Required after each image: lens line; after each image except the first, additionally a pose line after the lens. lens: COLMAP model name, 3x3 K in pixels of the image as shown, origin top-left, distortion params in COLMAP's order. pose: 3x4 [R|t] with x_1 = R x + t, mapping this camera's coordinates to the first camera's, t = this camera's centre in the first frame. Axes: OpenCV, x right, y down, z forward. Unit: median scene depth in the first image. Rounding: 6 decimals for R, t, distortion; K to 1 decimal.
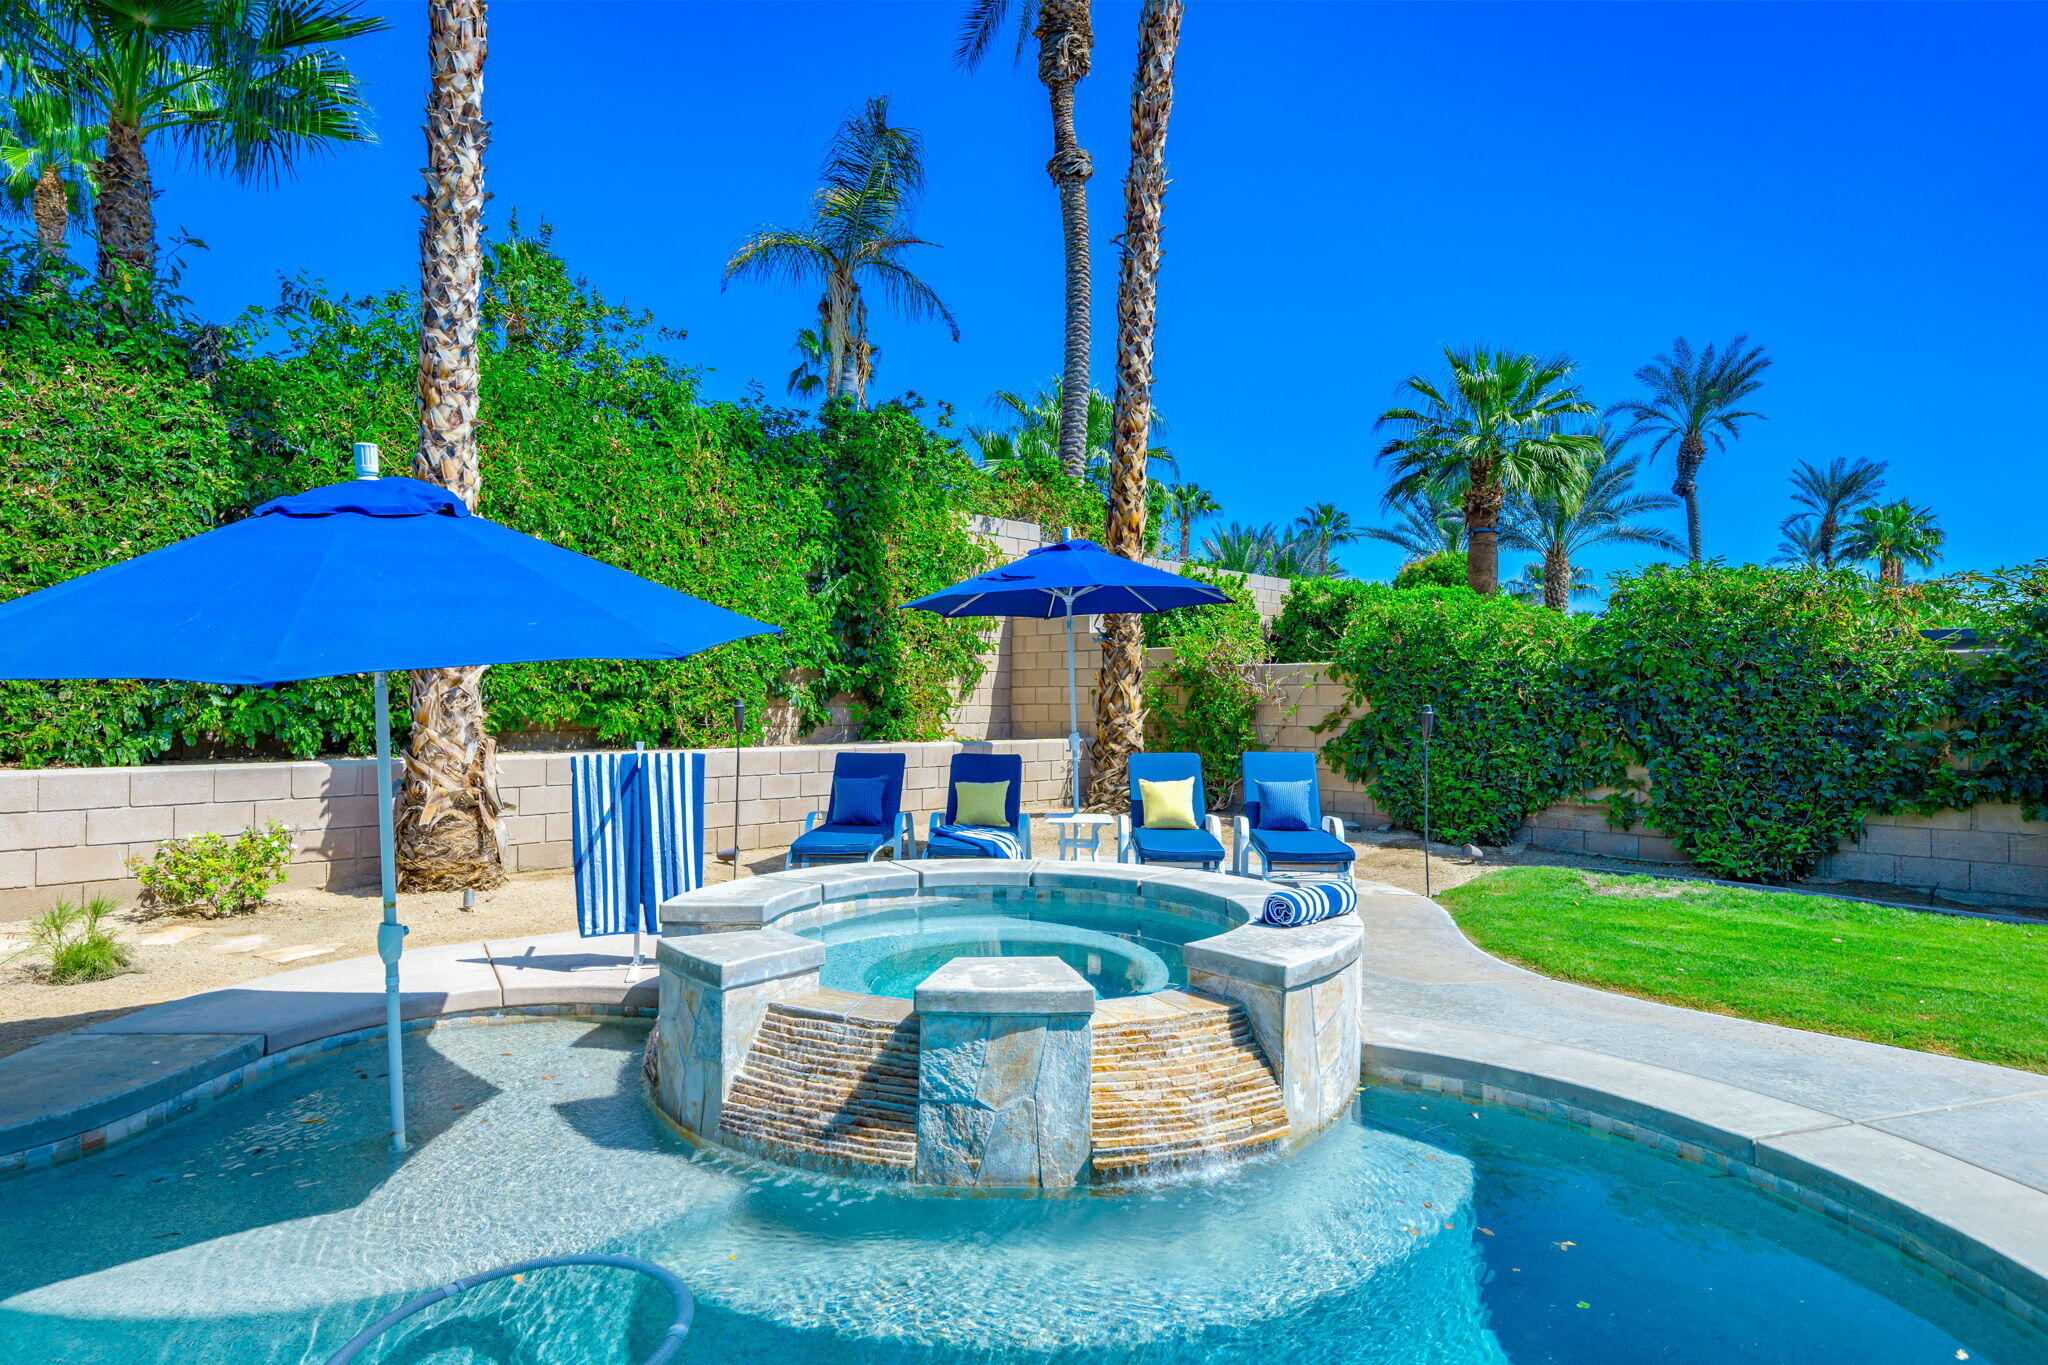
lens RADIAL K [[1149.7, 0, 1023.5], [0, 1149.7, 689.3], [0, 0, 1]] dist [0.002411, -0.000172]
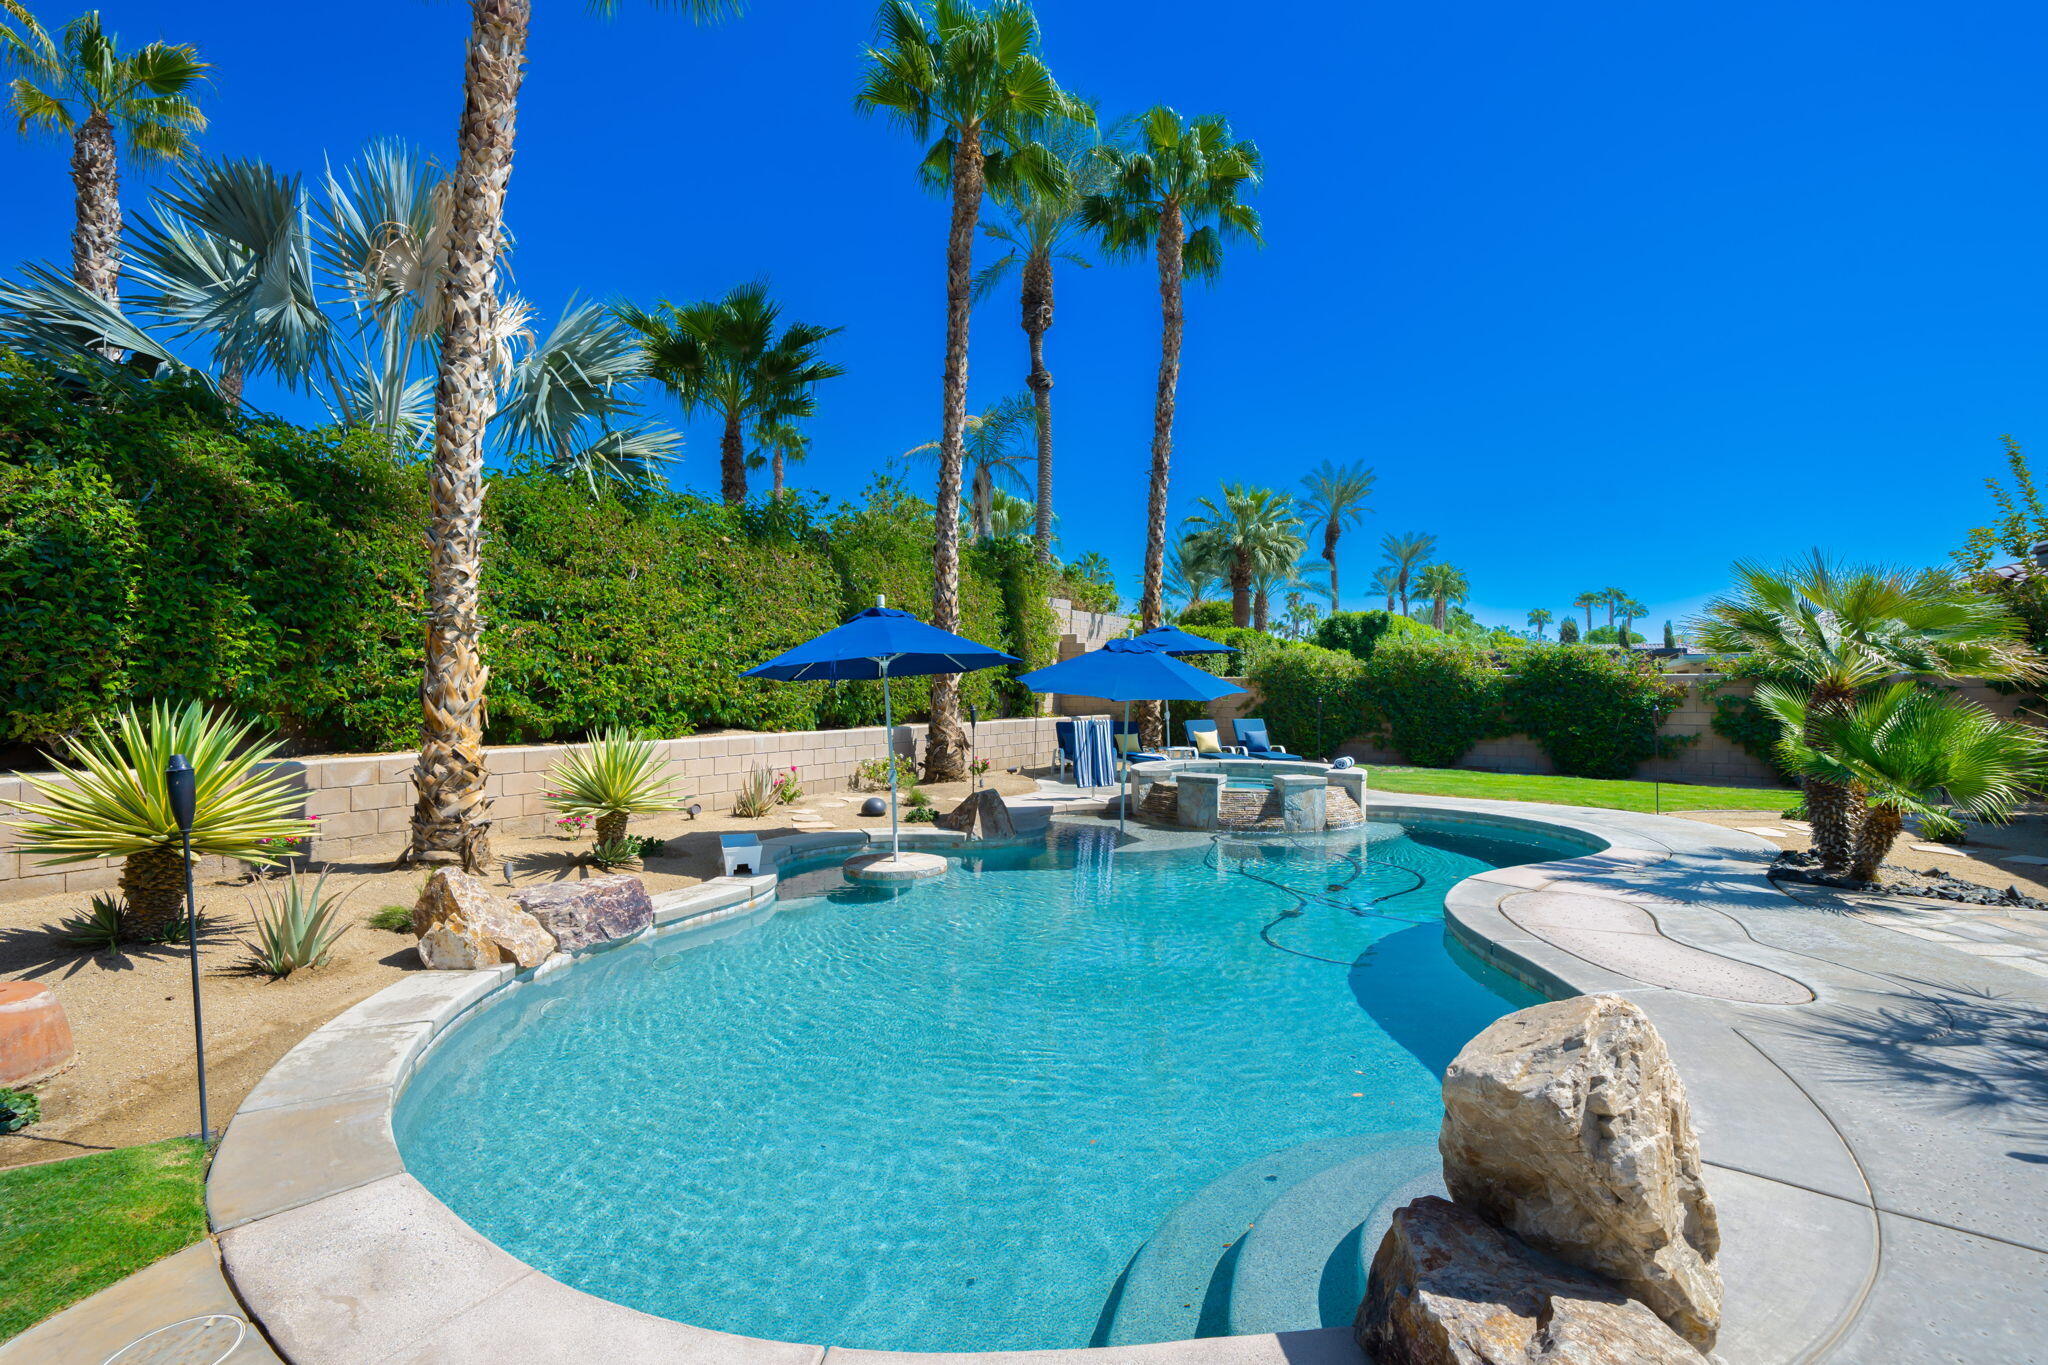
lens RADIAL K [[899.1, 0, 1022.8], [0, 899.1, 685.5], [0, 0, 1]] dist [-0.001876, -0.000179]
pose [[0.975729, -0.005636, 0.218910, -0.498461], [0.004181, 0.999966, 0.007109, -0.021492], [-0.218943, -0.006021, 0.975719, -0.529701]]
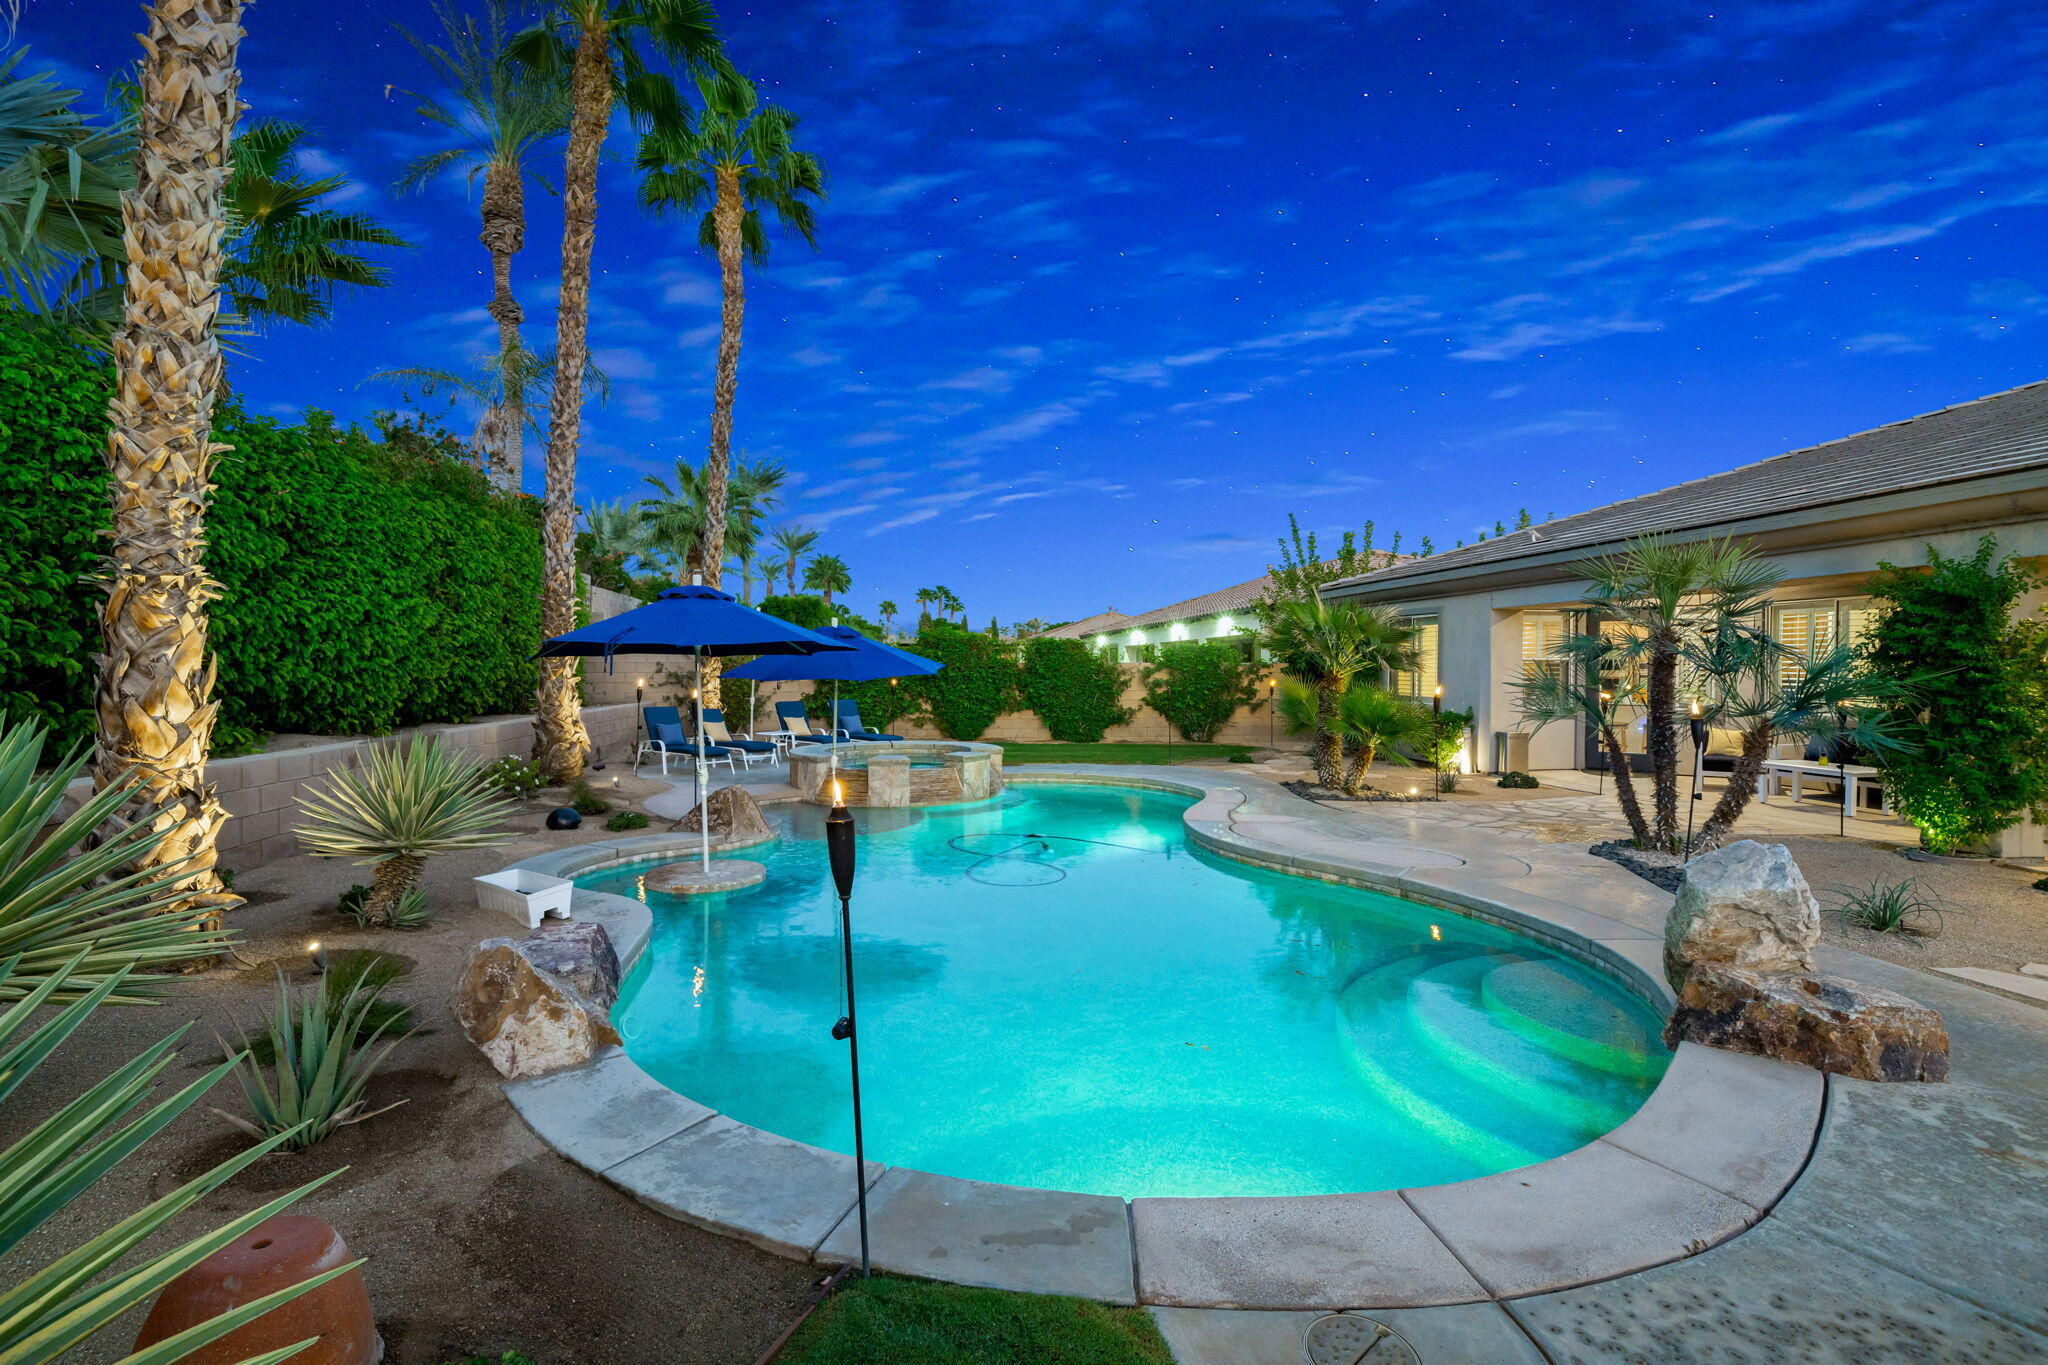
lens RADIAL K [[893.4, 0, 1008.4], [0, 893.4, 685.3], [0, 0, 1]] dist [0.002450, 0.000082]
pose [[0.623823, -0.020130, 0.781306, -0.815589], [-0.004116, 0.999570, 0.029040, -0.030234], [-0.781555, -0.021332, 0.623472, -0.372632]]
